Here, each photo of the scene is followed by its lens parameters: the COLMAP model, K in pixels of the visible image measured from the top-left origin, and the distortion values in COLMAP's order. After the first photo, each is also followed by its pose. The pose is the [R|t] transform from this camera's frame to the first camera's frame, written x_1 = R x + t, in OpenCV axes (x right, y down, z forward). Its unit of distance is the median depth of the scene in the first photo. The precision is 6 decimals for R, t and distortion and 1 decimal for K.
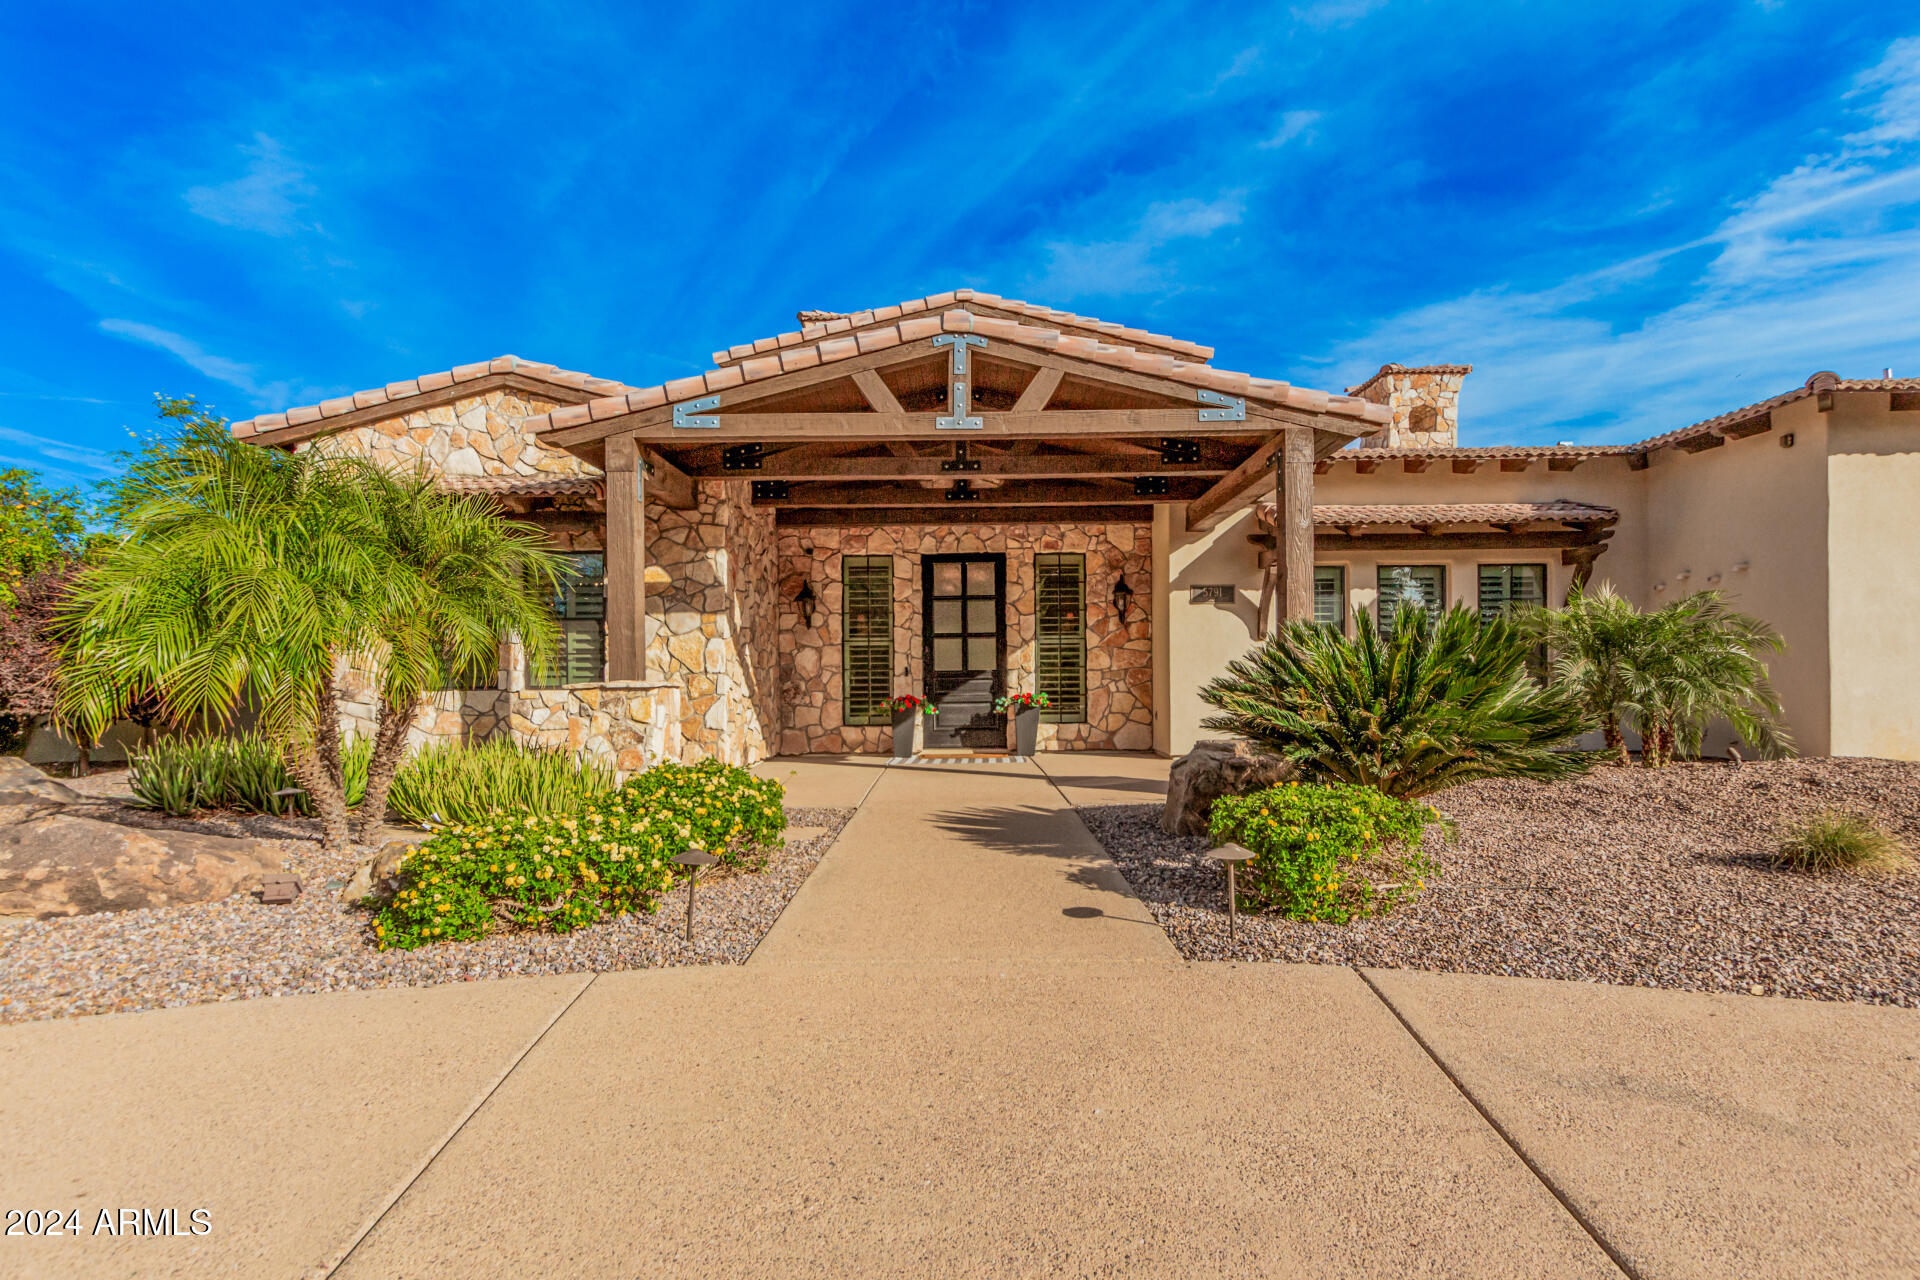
lens RADIAL K [[889.7, 0, 978.1], [0, 889.7, 680.6], [0, 0, 1]] dist [0.006013, -0.000514]
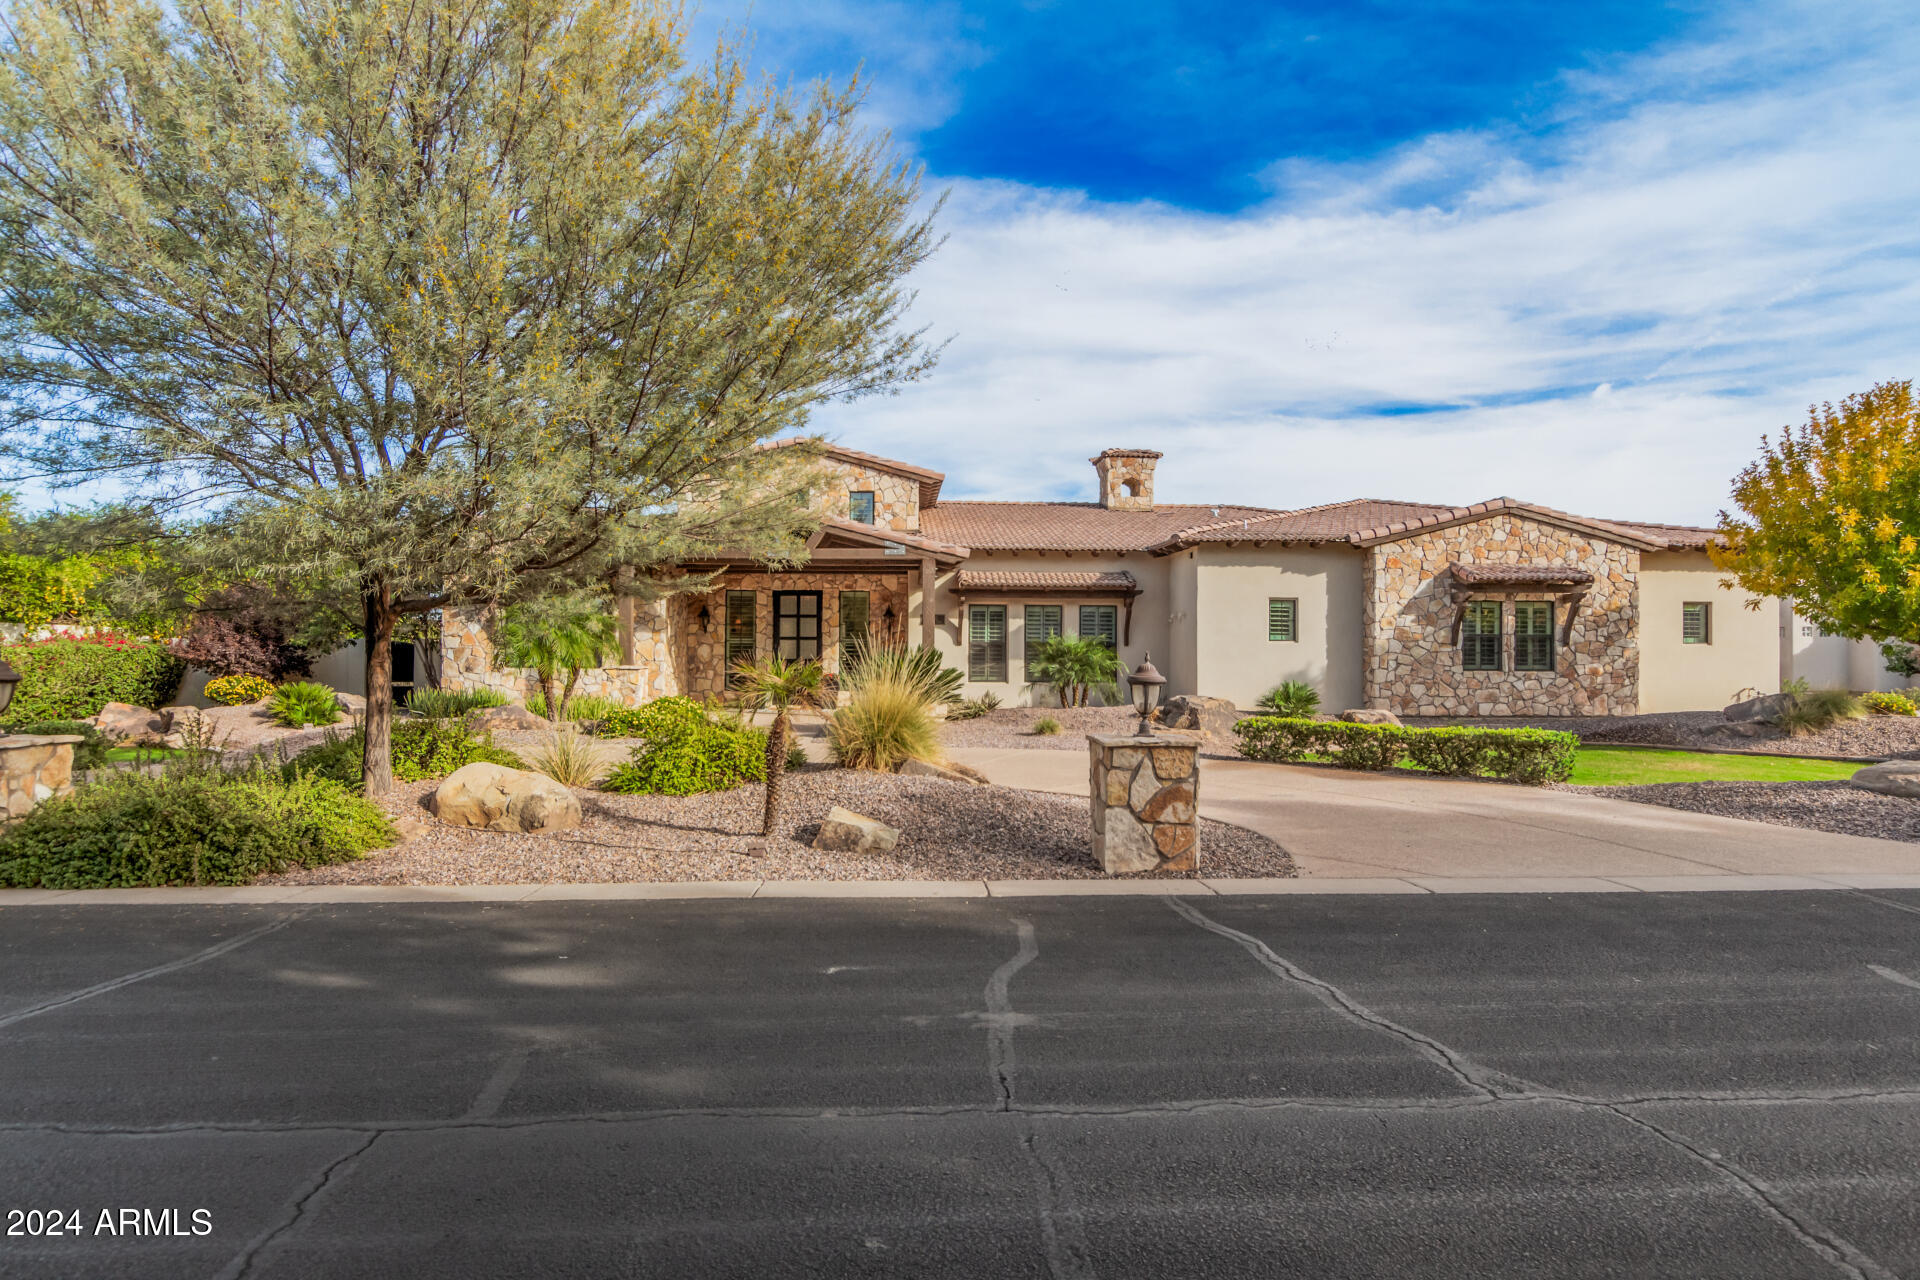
lens RADIAL K [[1189.7, 0, 958.7], [0, 1189.7, 659.6], [0, 0, 1]] dist [0.048786, 0.001176]
pose [[0.999033, 0.015325, 0.041208, 0.203024], [-0.015598, 0.999859, 0.006300, -0.030098], [-0.041105, -0.006936, 0.999131, -1.315124]]
